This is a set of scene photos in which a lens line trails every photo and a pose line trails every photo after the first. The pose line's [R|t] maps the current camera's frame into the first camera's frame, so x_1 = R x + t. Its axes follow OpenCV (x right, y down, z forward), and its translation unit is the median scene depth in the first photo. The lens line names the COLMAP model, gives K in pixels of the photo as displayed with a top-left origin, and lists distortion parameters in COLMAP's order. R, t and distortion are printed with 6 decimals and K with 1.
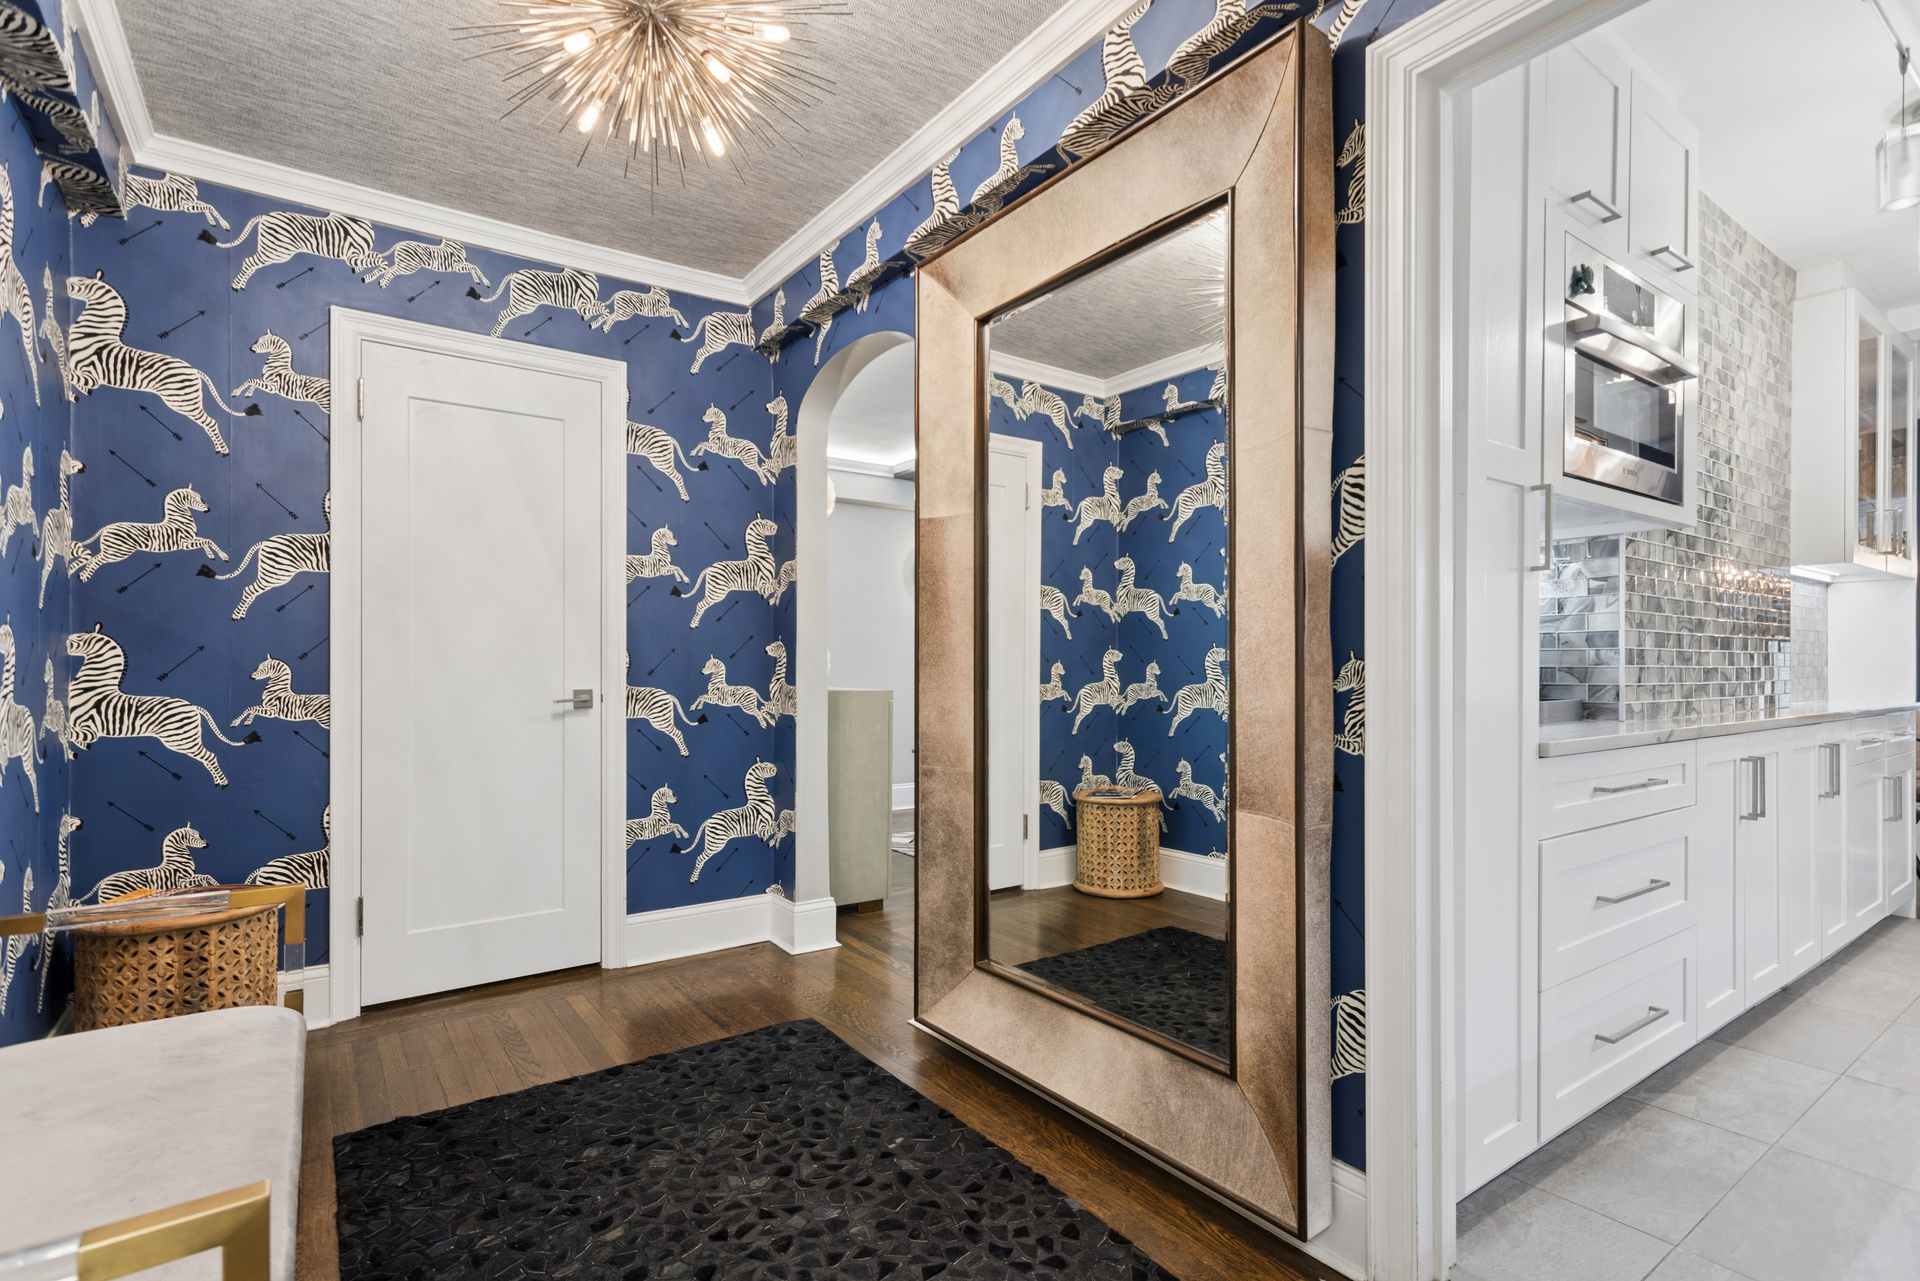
lens RADIAL K [[913.9, 0, 955.7], [0, 913.9, 663.2], [0, 0, 1]] dist [0.005595, 0.000741]
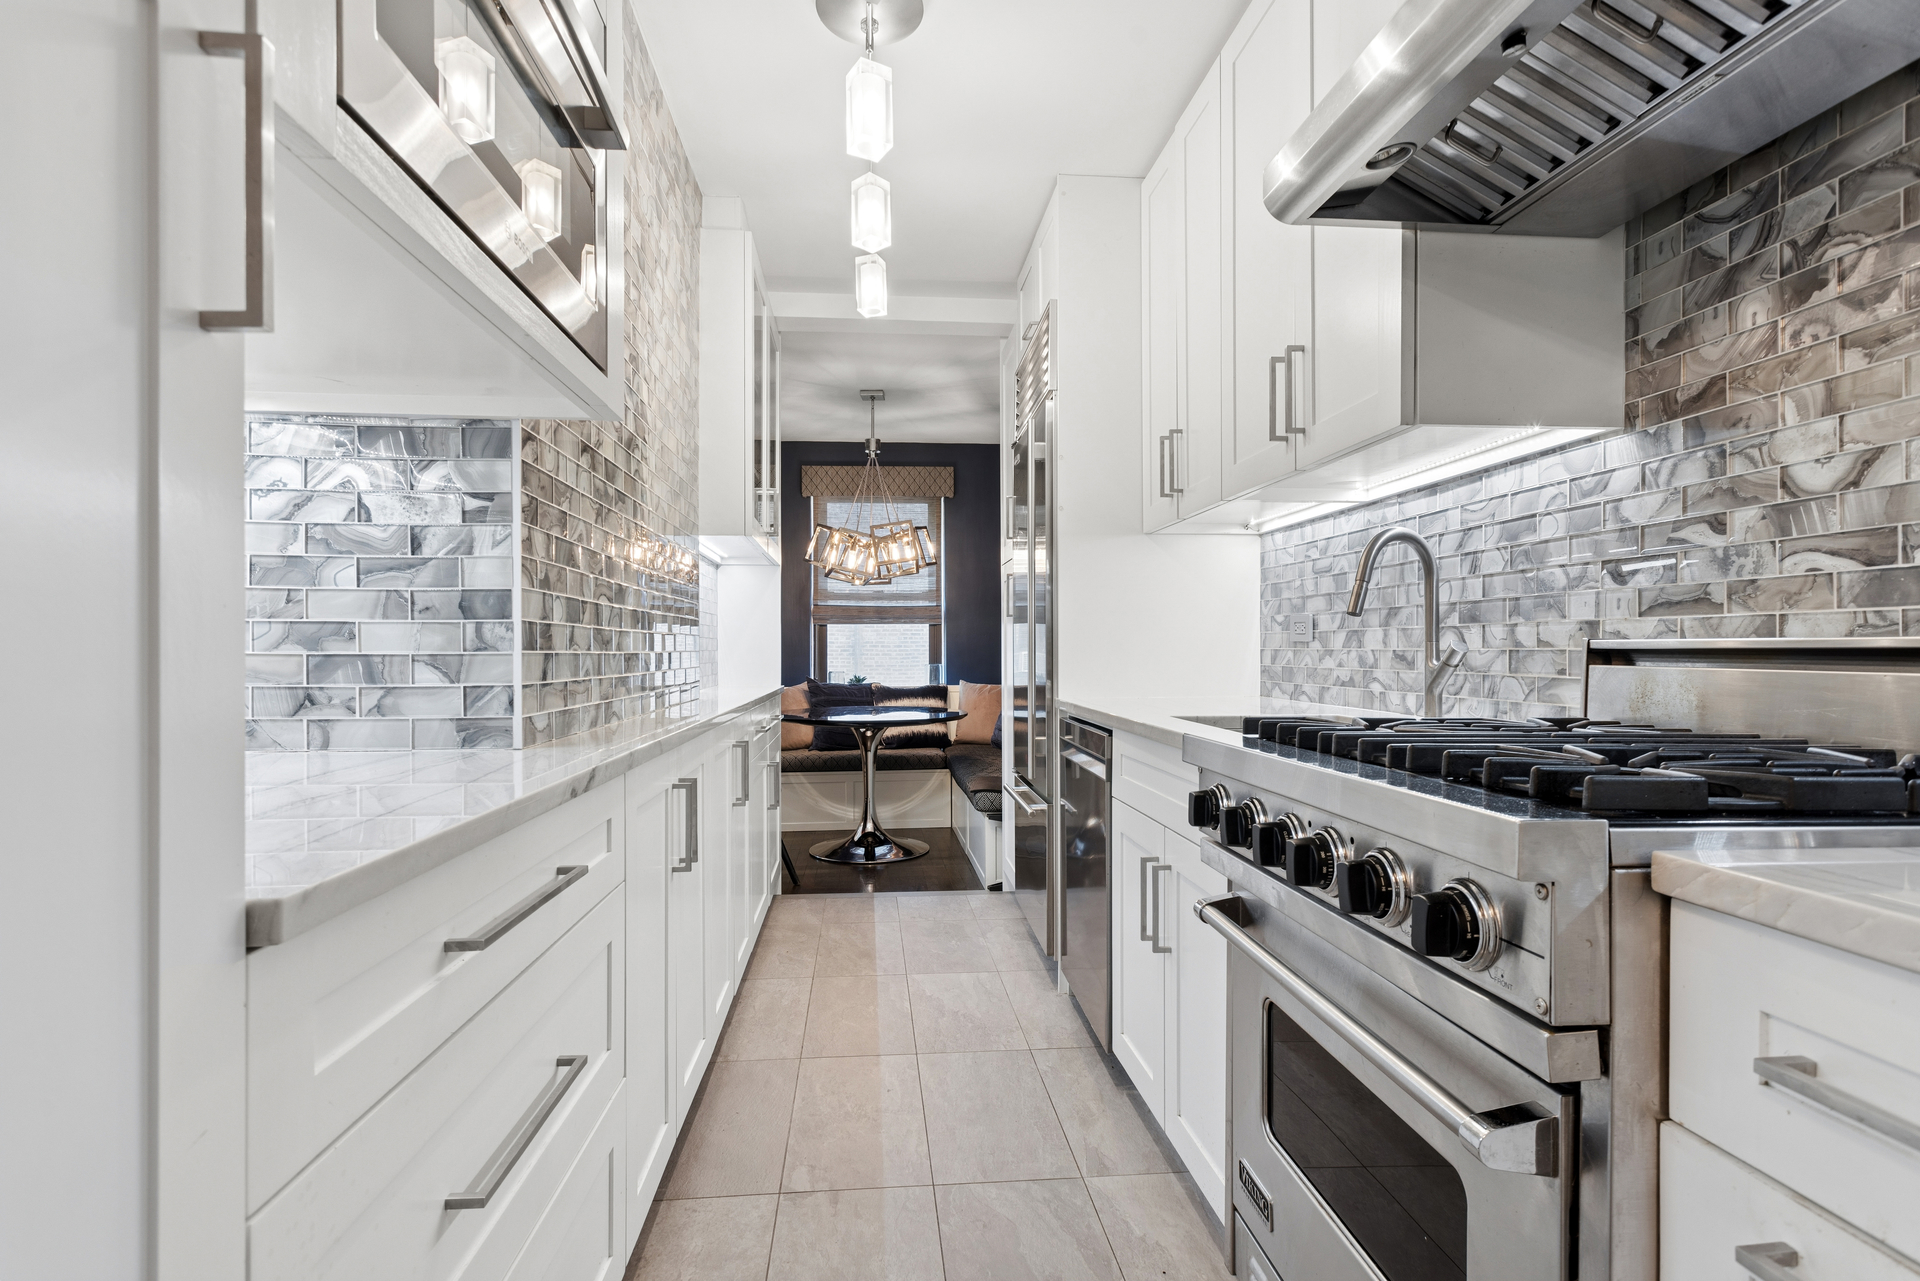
lens RADIAL K [[947.4, 0, 954.6], [0, 947.4, 648.1], [0, 0, 1]] dist [0.002321, 0.000276]
pose [[0.504919, -0.002720, 0.863162, 0.340521], [0.002649, 0.999995, 0.001602, 0.000316], [-0.863163, 0.001478, 0.504924, 0.448216]]
